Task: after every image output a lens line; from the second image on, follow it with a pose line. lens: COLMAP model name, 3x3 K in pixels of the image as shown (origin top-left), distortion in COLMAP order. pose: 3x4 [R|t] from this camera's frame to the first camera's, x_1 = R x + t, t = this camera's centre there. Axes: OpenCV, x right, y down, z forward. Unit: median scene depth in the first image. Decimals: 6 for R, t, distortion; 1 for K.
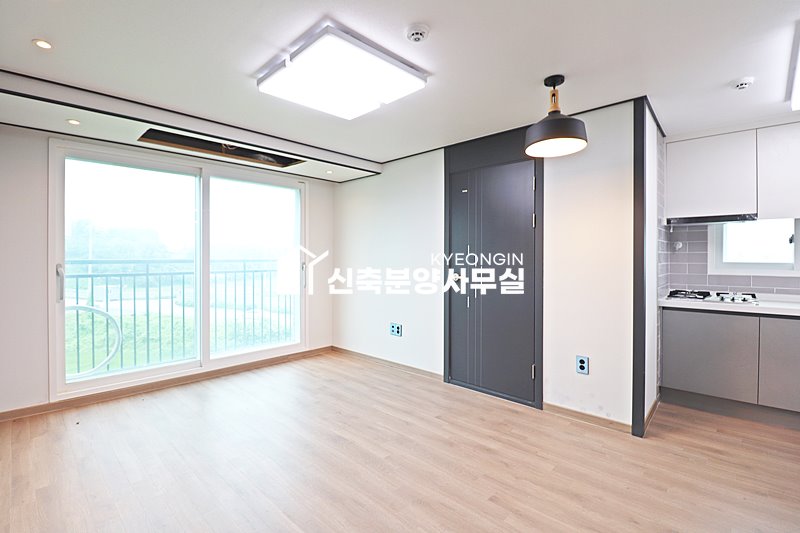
lens RADIAL K [[374.6, 0, 403.5], [0, 374.6, 260.4], [0, 0, 1]] dist [-0.005289, -0.009878]
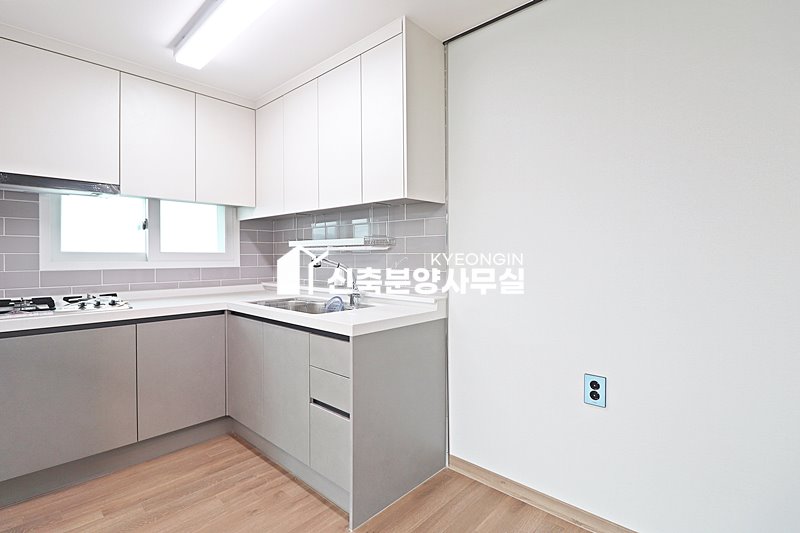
lens RADIAL K [[374.6, 0, 403.6], [0, 374.6, 261.5], [0, 0, 1]] dist [-0.005289, -0.009878]
pose [[-0.025107, -0.014409, 0.999581, 0.175865], [0.004227, 0.999886, 0.014519, 0.016287], [-0.999676, 0.004590, -0.025043, 0.415231]]
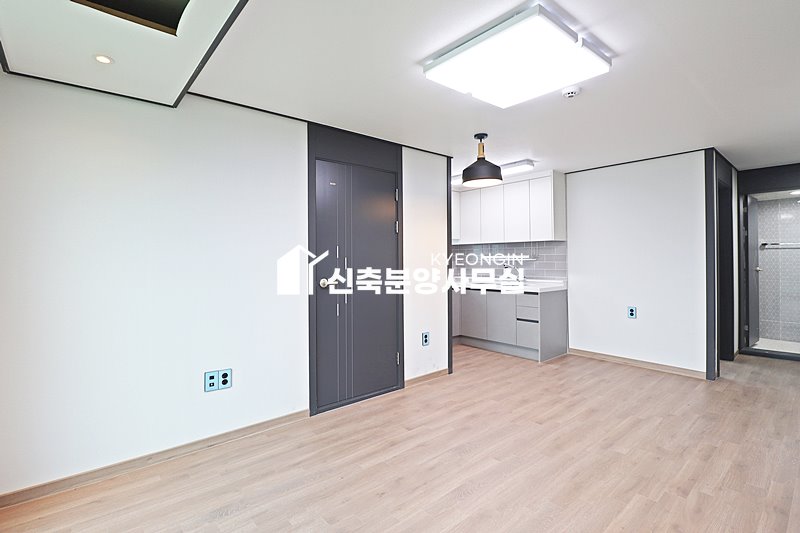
lens RADIAL K [[374.6, 0, 402.0], [0, 374.6, 261.0], [0, 0, 1]] dist [-0.005289, -0.009878]
pose [[0.100813, -0.002605, 0.994902, -0.782426], [0.016750, 0.999859, 0.000920, -0.005333], [-0.994764, 0.016572, 0.100842, 0.845610]]
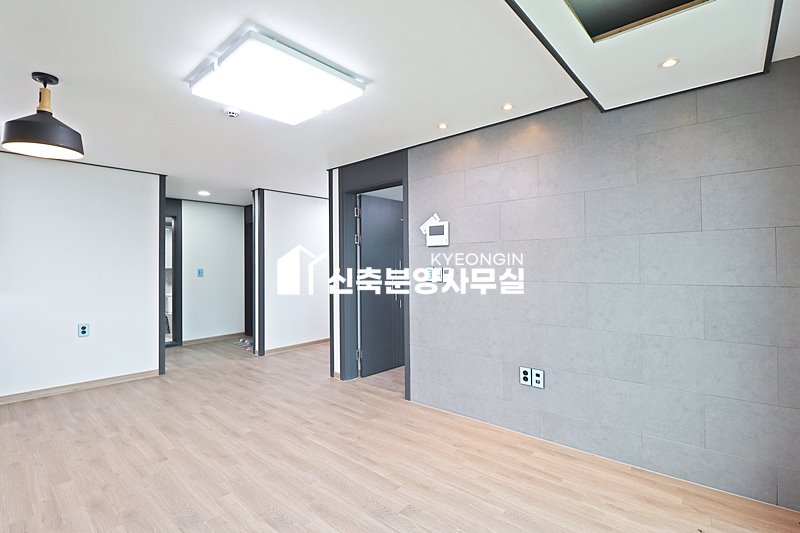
lens RADIAL K [[374.6, 0, 398.3], [0, 374.6, 259.7], [0, 0, 1]] dist [-0.005289, -0.009878]
pose [[-0.999258, 0.008451, -0.037568, -0.312396], [0.008573, 0.999958, -0.003090, -0.015868], [0.037540, -0.003410, -0.999289, 1.402578]]
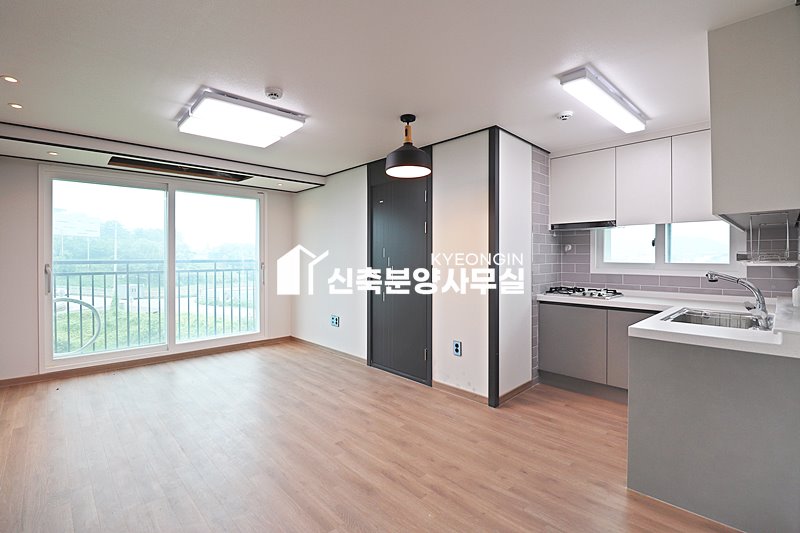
lens RADIAL K [[374.6, 0, 403.8], [0, 374.6, 260.4], [0, 0, 1]] dist [-0.005289, -0.009878]
pose [[0.998788, -0.000097, -0.049216, 0.327795], [0.000091, 1.000000, -0.000115, -0.002461], [0.049216, 0.000110, 0.998788, -0.186690]]
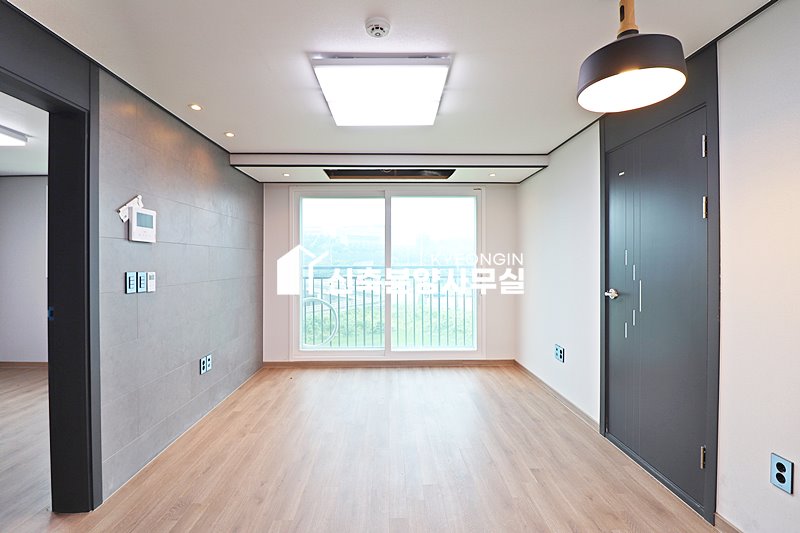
lens RADIAL K [[374.6, 0, 396.6], [0, 374.6, 262.2], [0, 0, 1]] dist [-0.005289, -0.009878]
pose [[0.701546, -0.000978, -0.712624, 0.414430], [-0.002901, 0.999987, -0.004228, -0.014071], [0.712618, 0.005034, 0.701534, 0.221242]]
